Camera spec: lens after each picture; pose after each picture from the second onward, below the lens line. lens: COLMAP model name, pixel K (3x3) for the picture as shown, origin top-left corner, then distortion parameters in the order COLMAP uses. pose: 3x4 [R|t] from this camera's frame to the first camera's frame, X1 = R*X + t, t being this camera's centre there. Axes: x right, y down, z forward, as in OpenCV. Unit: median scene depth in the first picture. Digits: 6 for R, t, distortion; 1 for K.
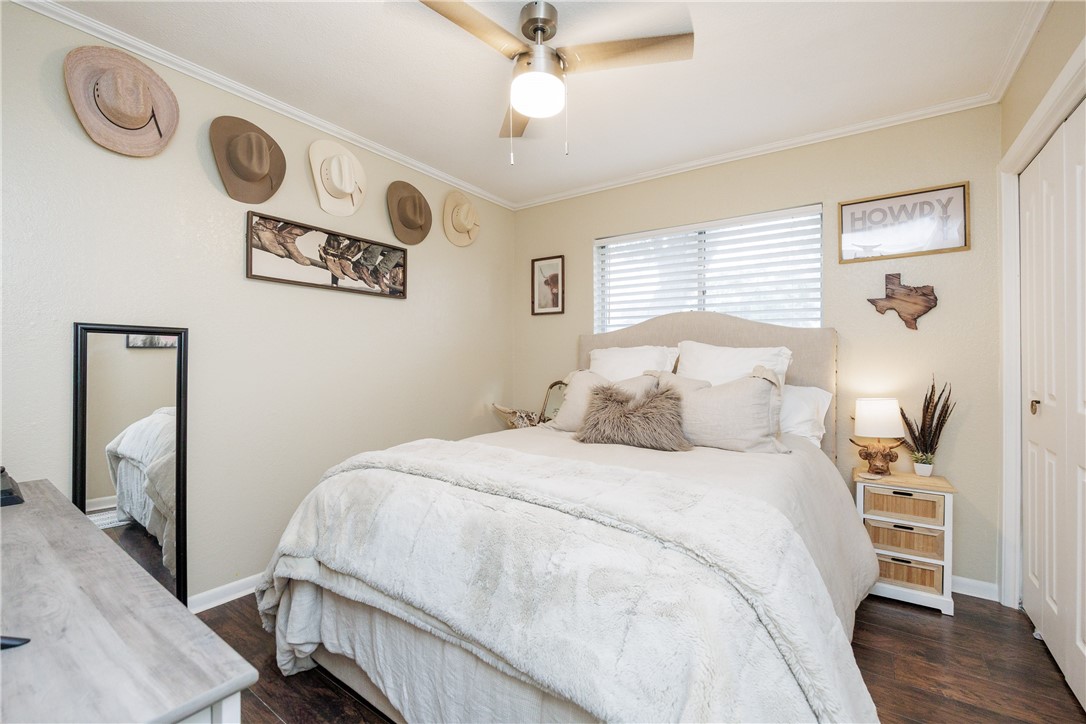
lens RADIAL K [[465.5, 0, 540.1], [0, 465.5, 359.5], [0, 0, 1]] dist [-0.007996, 0.000691]
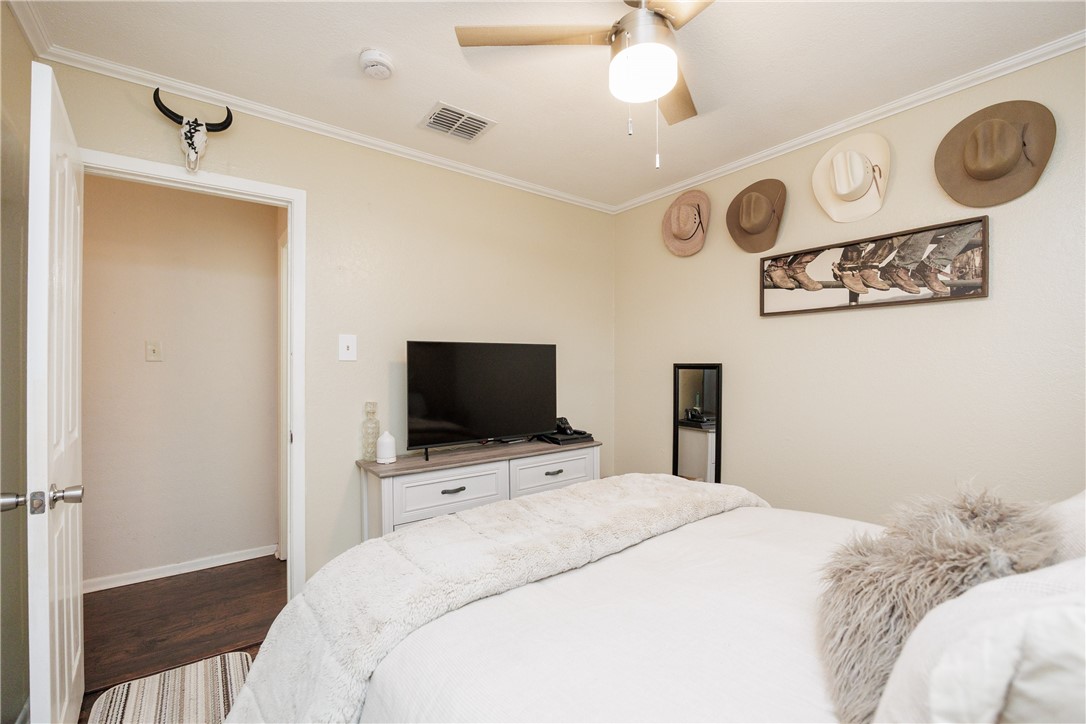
lens RADIAL K [[465.5, 0, 544.5], [0, 465.5, 368.0], [0, 0, 1]] dist [-0.007996, 0.000691]
pose [[-0.307961, -0.003511, -0.951393, 0.538318], [-0.000494, 0.999994, -0.003531, -0.037332], [0.951399, -0.000617, -0.307961, 0.715605]]
